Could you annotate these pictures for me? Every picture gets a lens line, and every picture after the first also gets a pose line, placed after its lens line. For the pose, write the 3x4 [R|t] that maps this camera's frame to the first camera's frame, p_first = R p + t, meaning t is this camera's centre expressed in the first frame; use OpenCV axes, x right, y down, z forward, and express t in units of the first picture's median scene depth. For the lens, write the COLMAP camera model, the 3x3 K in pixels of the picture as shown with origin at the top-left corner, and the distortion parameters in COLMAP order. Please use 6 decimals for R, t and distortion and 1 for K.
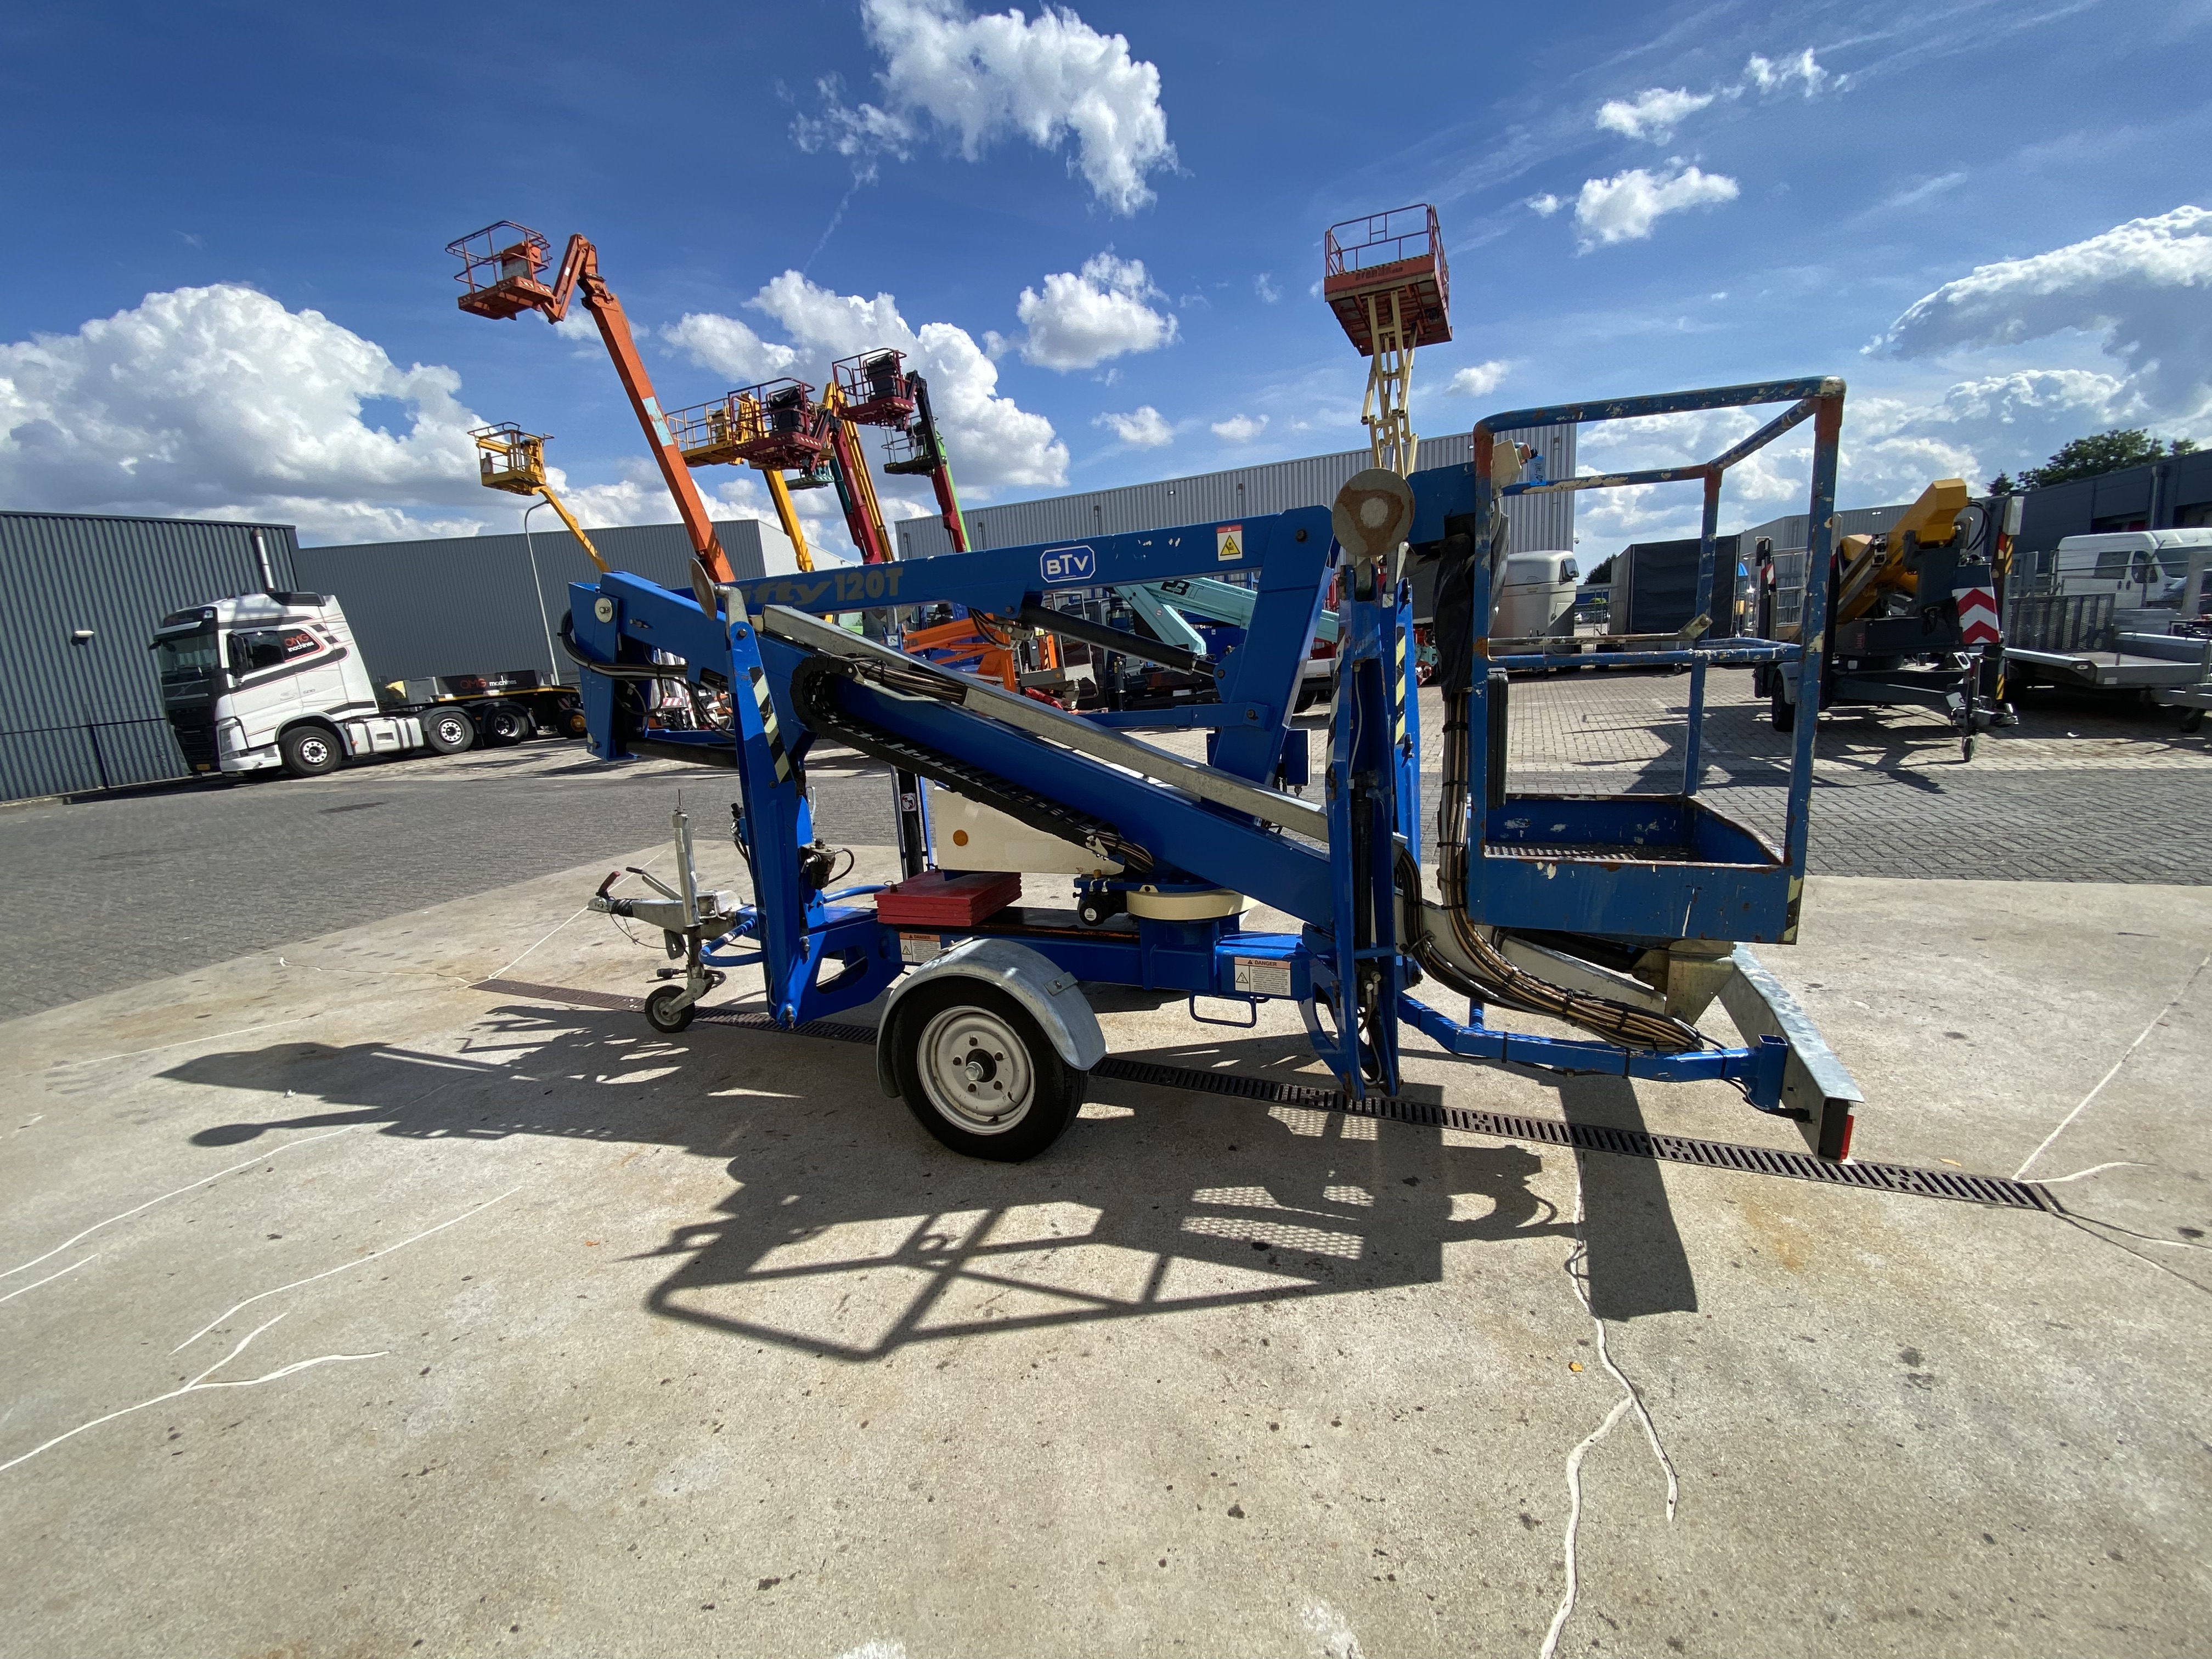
lens RADIAL K [[899.2, 0, 1110.8], [0, 899.2, 837.5], [0, 0, 1]] dist [-0.007397, -0.008447]
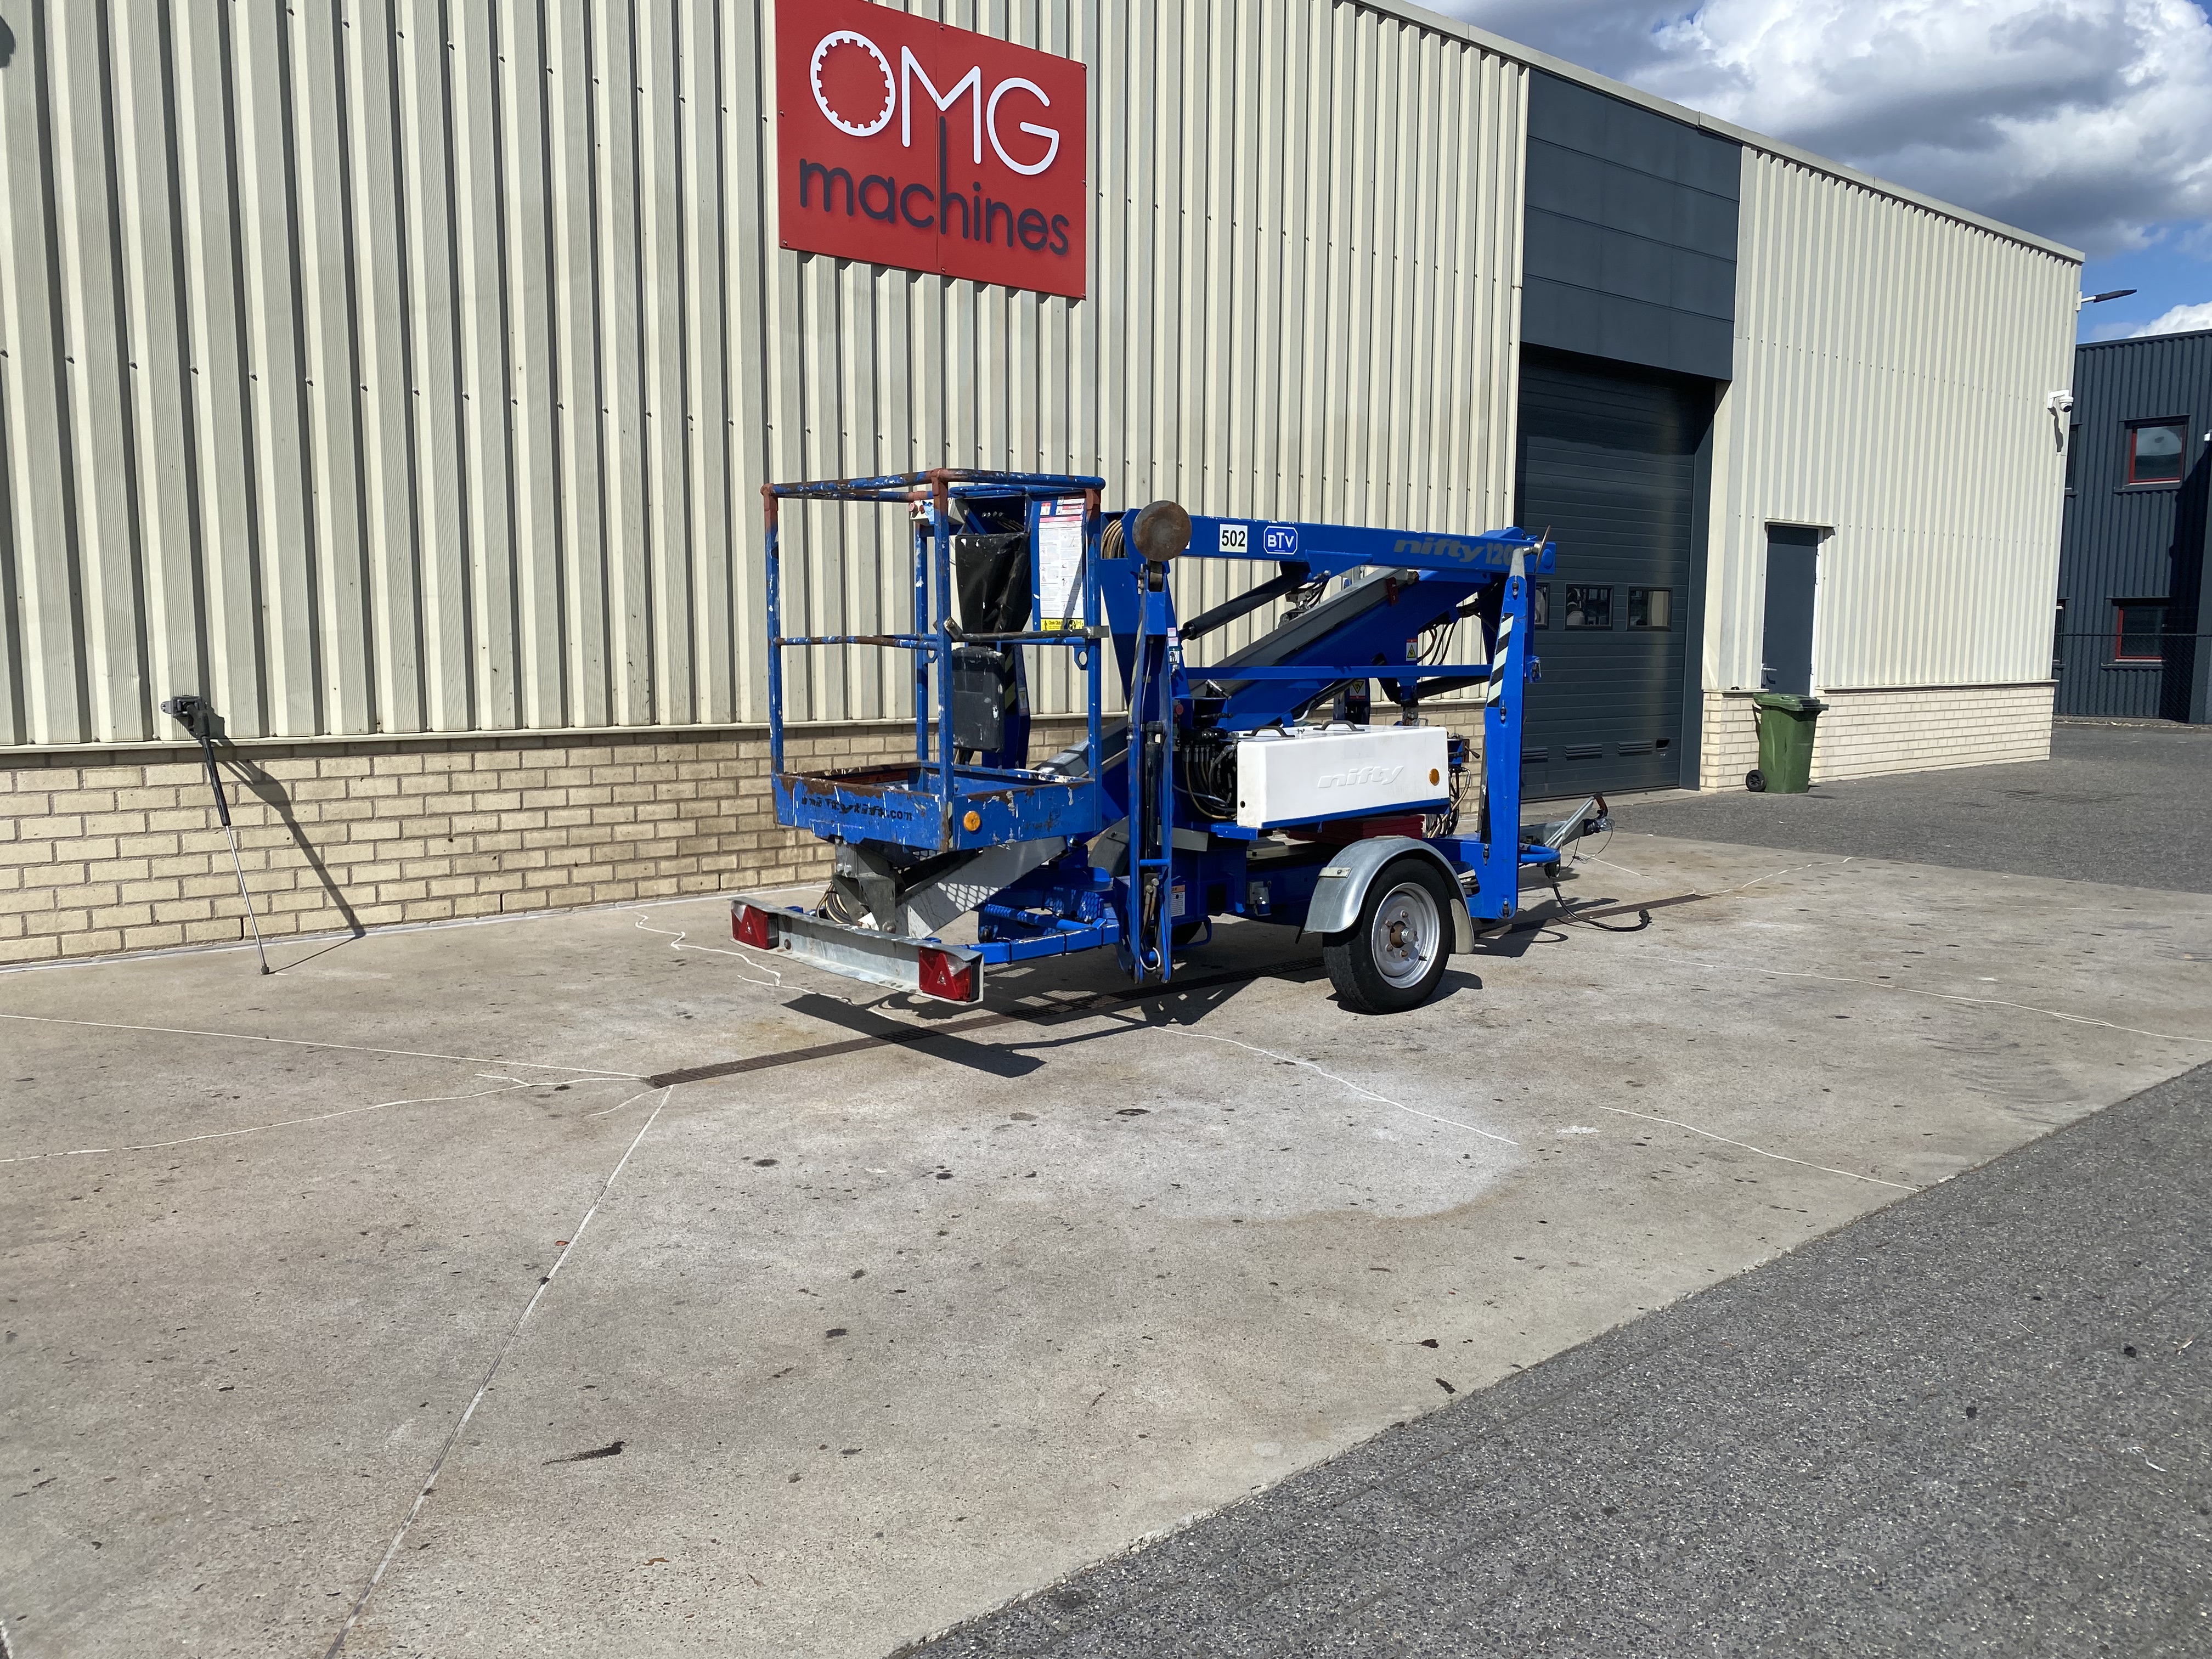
lens RADIAL K [[1690.6, 0, 1109.0], [0, 1690.6, 839.0], [0, 0, 1]] dist [0.022954, -0.029595]
pose [[-0.428487, 0.175860, -0.886269, 1.950480], [-0.169924, 0.947690, 0.270202, -0.467512], [0.887426, 0.266377, -0.376190, 1.631625]]
